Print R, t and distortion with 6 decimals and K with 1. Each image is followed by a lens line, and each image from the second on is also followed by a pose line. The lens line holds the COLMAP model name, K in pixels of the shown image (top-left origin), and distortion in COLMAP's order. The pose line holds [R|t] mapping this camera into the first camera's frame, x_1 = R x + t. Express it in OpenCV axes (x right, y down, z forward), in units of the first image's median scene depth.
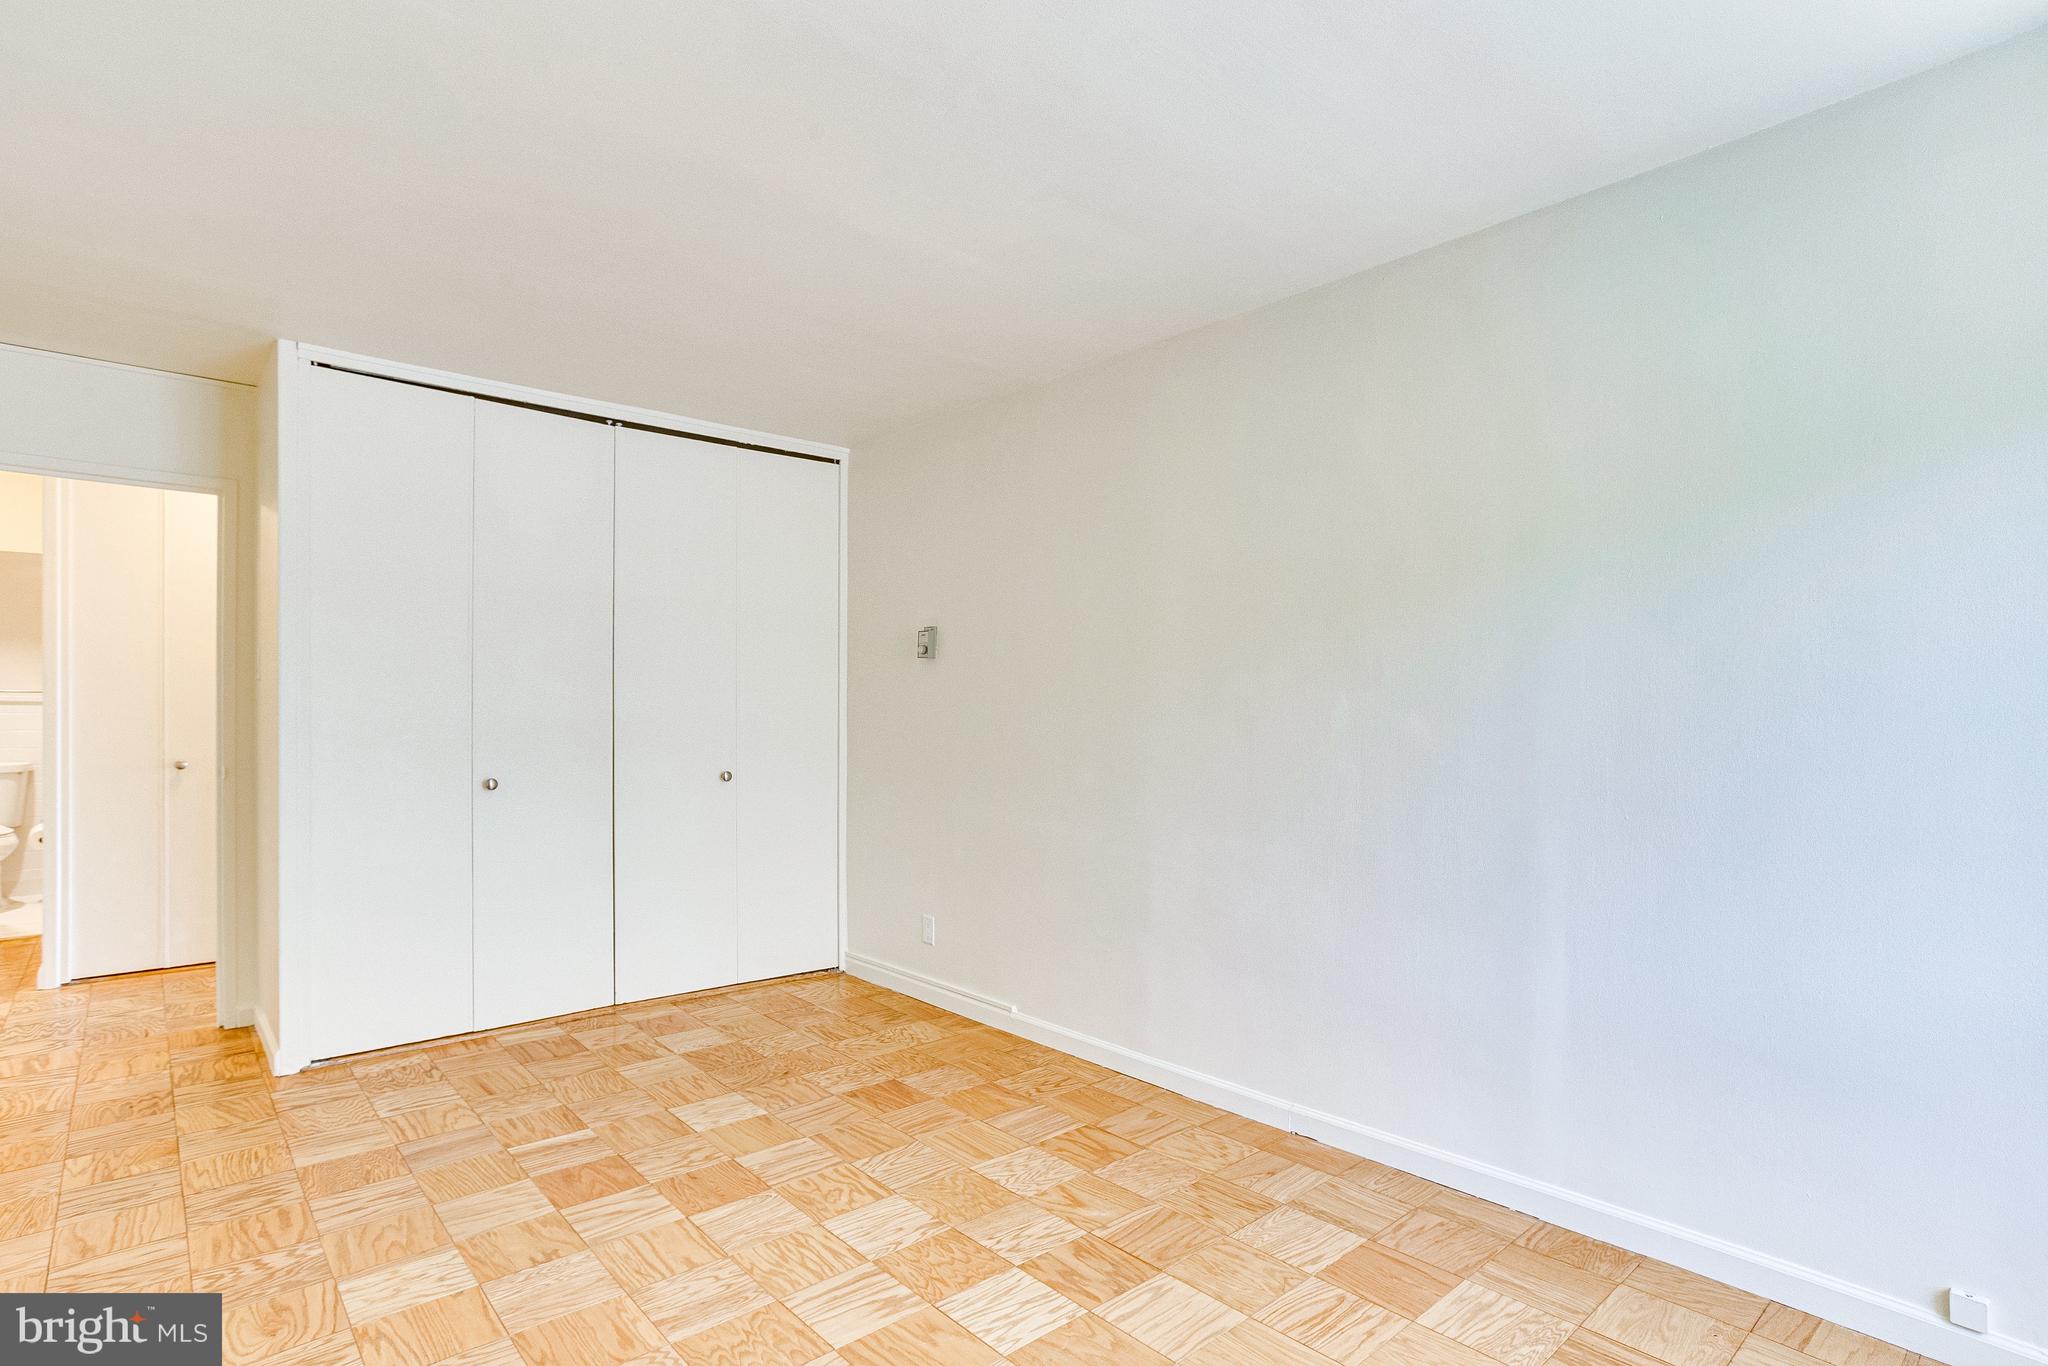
lens RADIAL K [[1031.0, 0, 1021.0], [0, 1031.0, 714.9], [0, 0, 1]] dist [-0.048944, 0.026679]
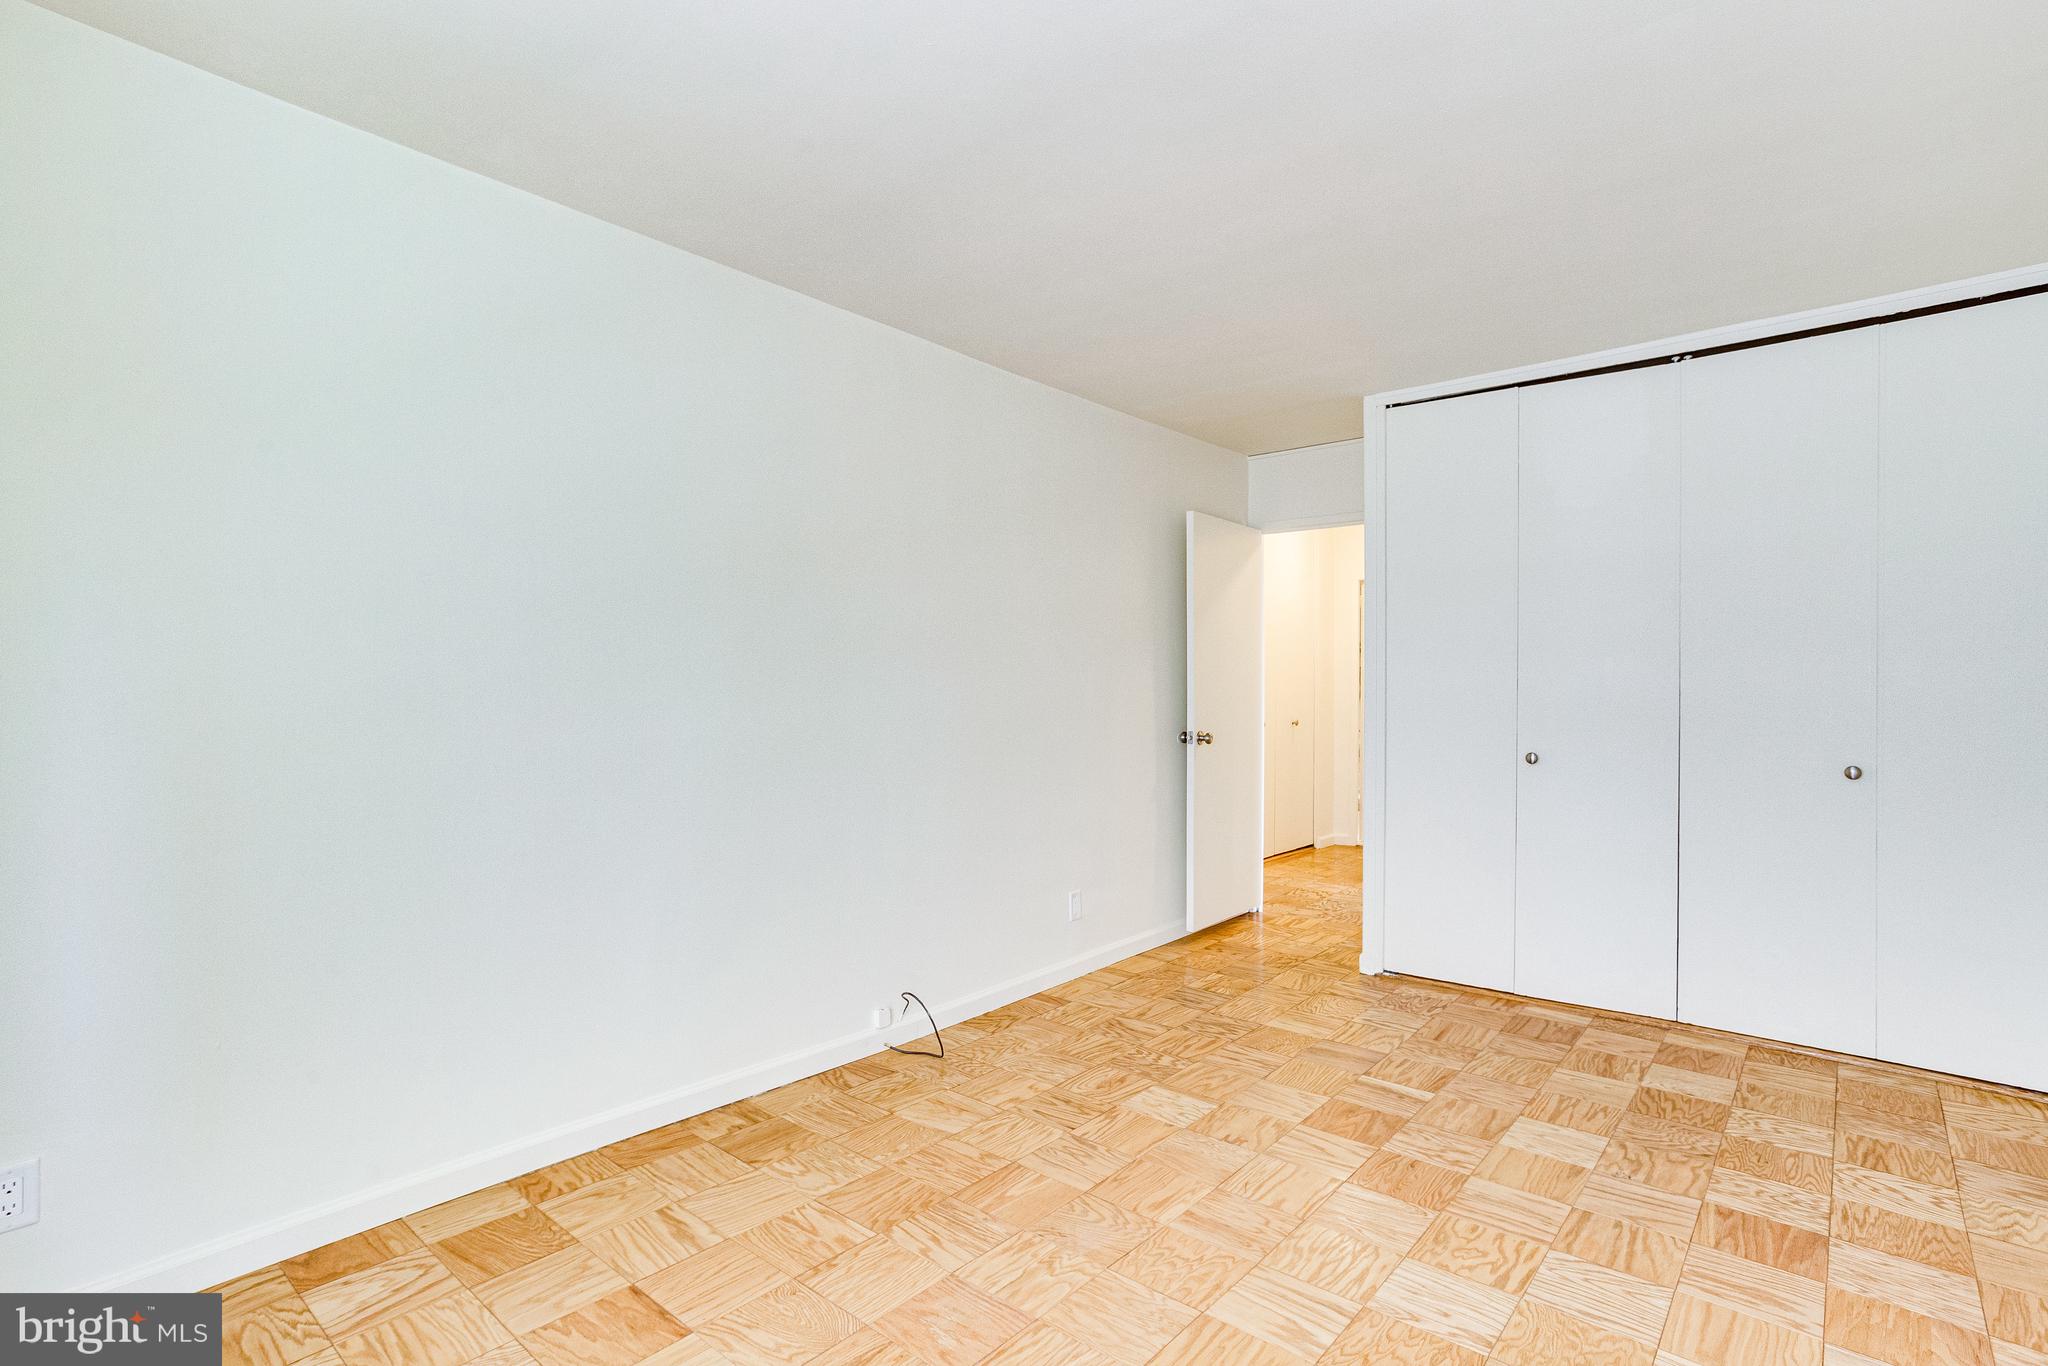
lens RADIAL K [[1000.6, 0, 1011.5], [0, 1000.6, 686.5], [0, 0, 1]] dist [-0.040799, 0.023775]
pose [[0.130084, -0.003033, -0.991498, 0.460975], [-0.003203, 0.999989, -0.003480, 0.001428], [0.991498, 0.003628, 0.130073, 0.404432]]
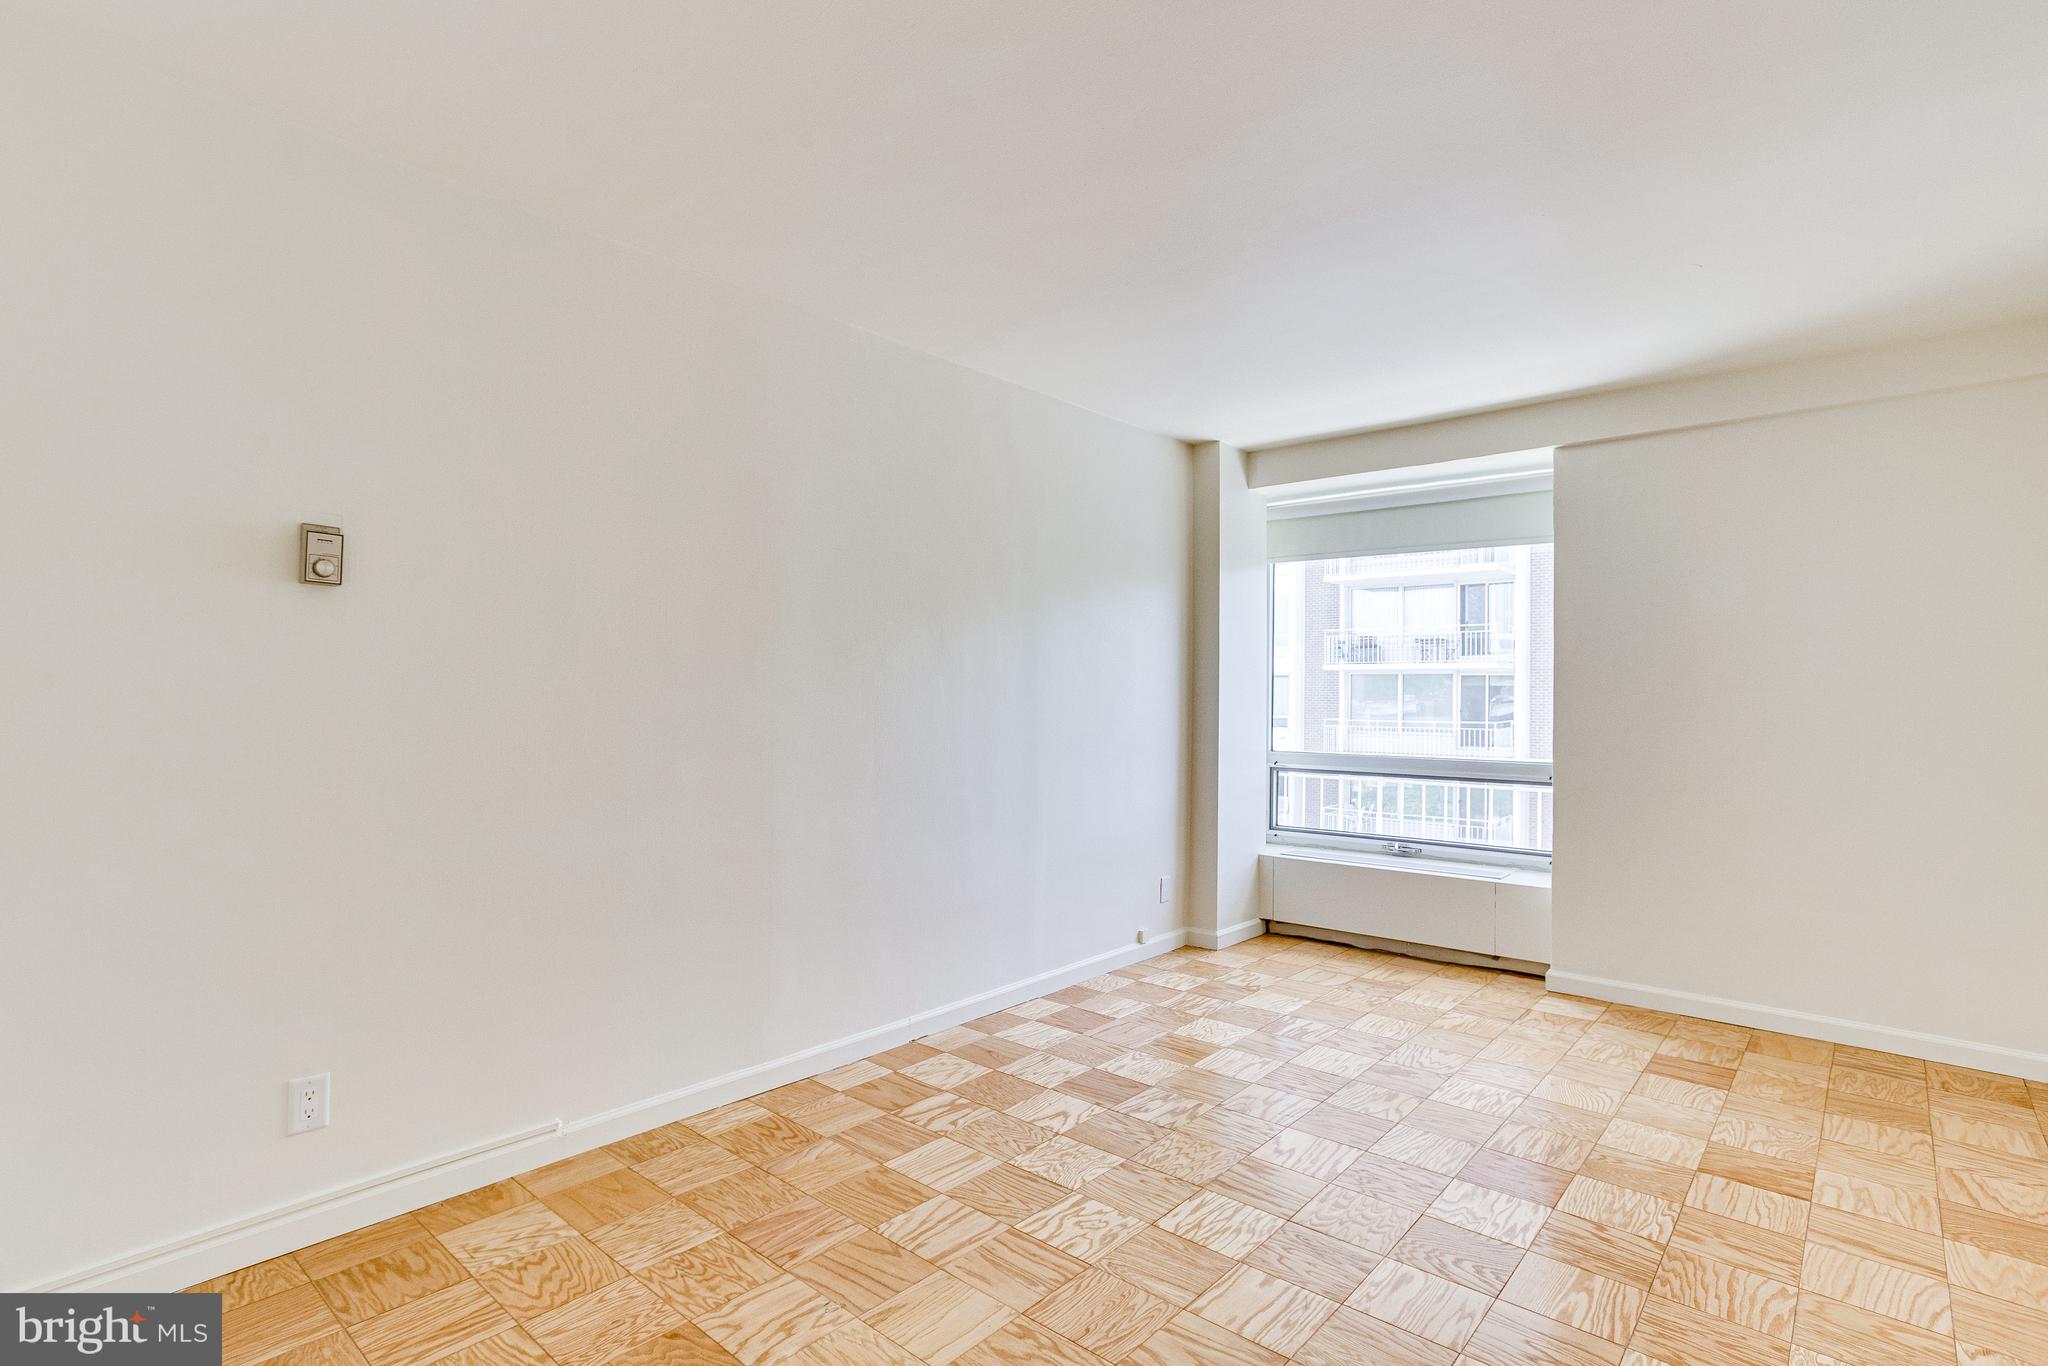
lens RADIAL K [[992.7, 0, 1023.9], [0, 992.7, 699.7], [0, 0, 1]] dist [-0.023539, 0.014293]
pose [[-0.126525, -0.004498, 0.991953, -0.830117], [-0.005999, 0.999975, 0.003769, -0.001240], [-0.991945, -0.005474, -0.126549, 0.927367]]
